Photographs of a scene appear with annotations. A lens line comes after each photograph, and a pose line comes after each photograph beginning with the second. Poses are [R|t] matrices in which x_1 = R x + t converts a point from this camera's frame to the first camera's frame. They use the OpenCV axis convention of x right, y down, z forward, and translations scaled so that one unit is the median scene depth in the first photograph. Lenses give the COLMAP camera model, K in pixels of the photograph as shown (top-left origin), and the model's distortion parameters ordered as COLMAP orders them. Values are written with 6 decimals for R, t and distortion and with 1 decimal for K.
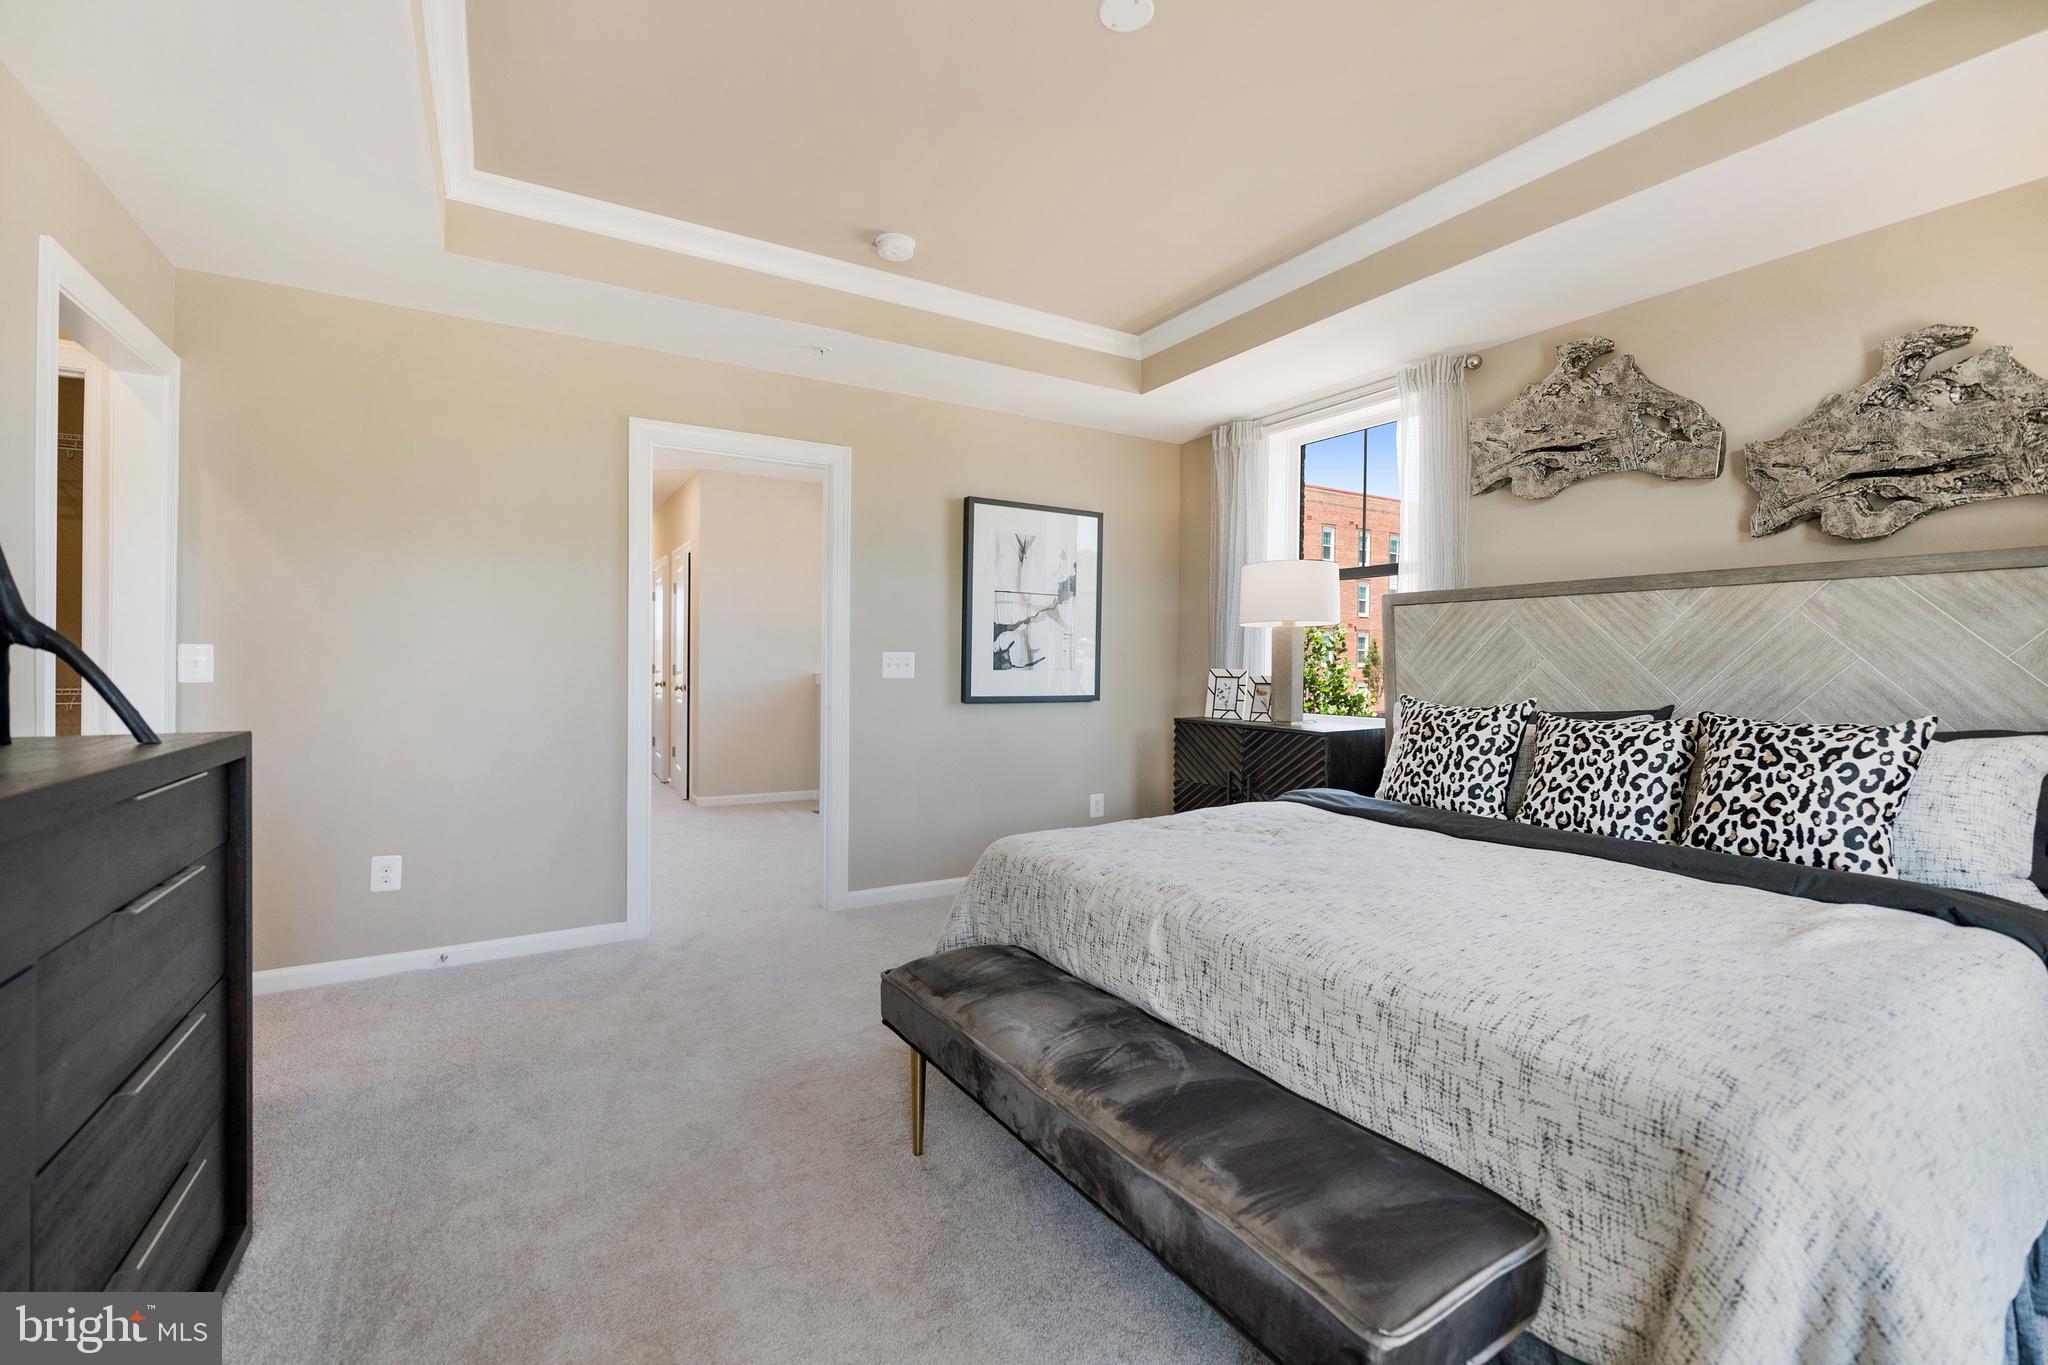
lens RADIAL K [[848.1, 0, 1010.2], [0, 848.1, 678.8], [0, 0, 1]] dist [-0.018956, -0.000365]
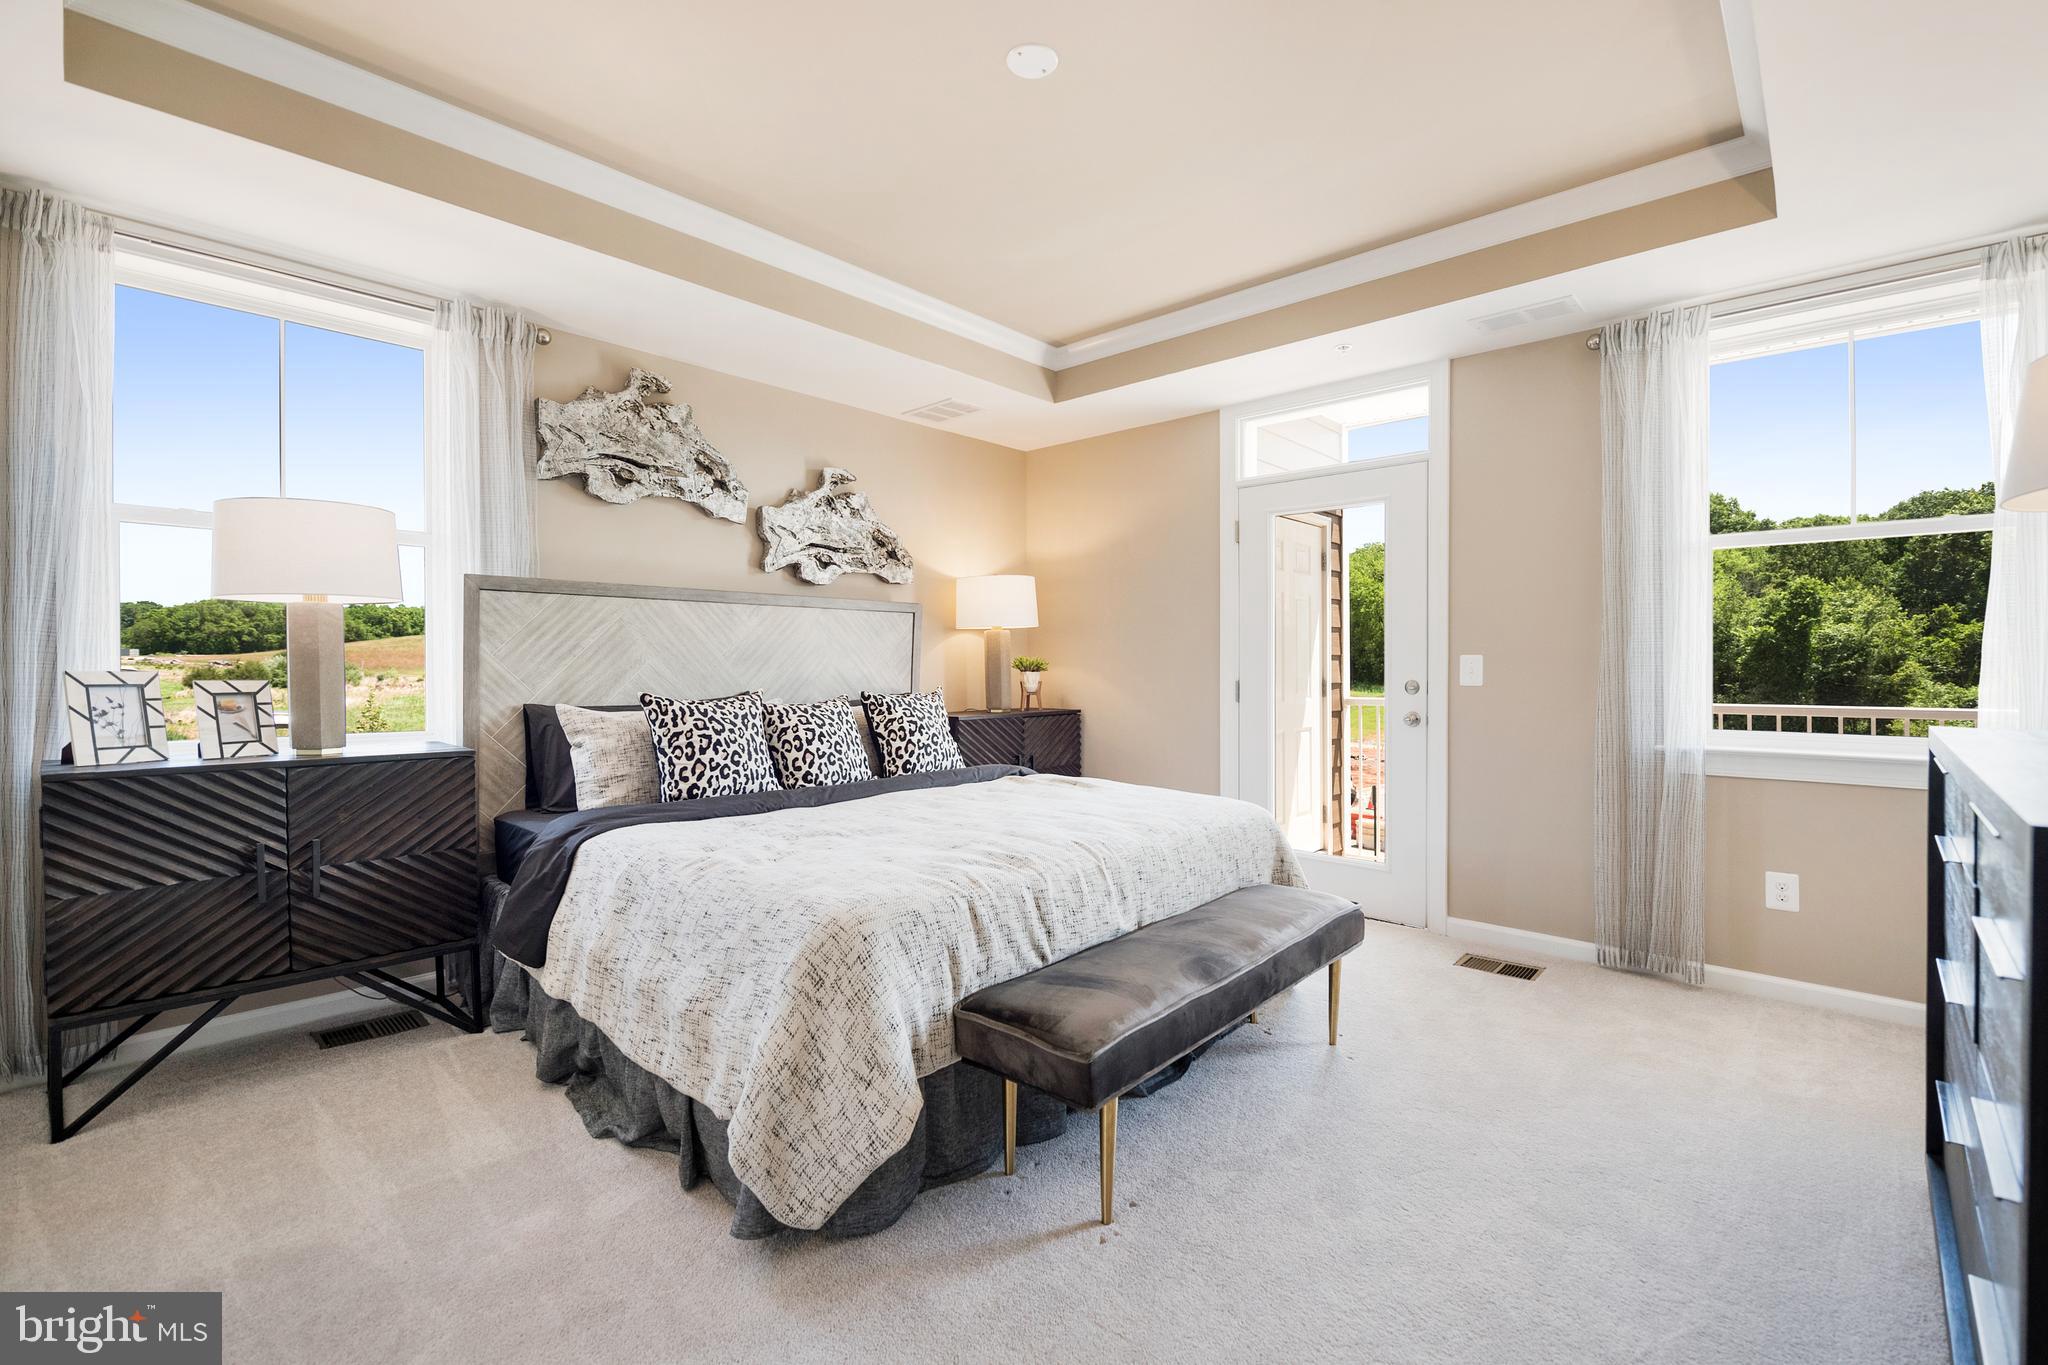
lens RADIAL K [[900.7, 0, 1029.2], [0, 900.7, 676.1], [0, 0, 1]] dist [-0.000986, -0.000841]
pose [[-0.283191, -0.022499, 0.958800, -0.673846], [0.012497, 0.999553, 0.027147, -0.024424], [-0.958982, 0.019670, -0.282784, 0.917503]]
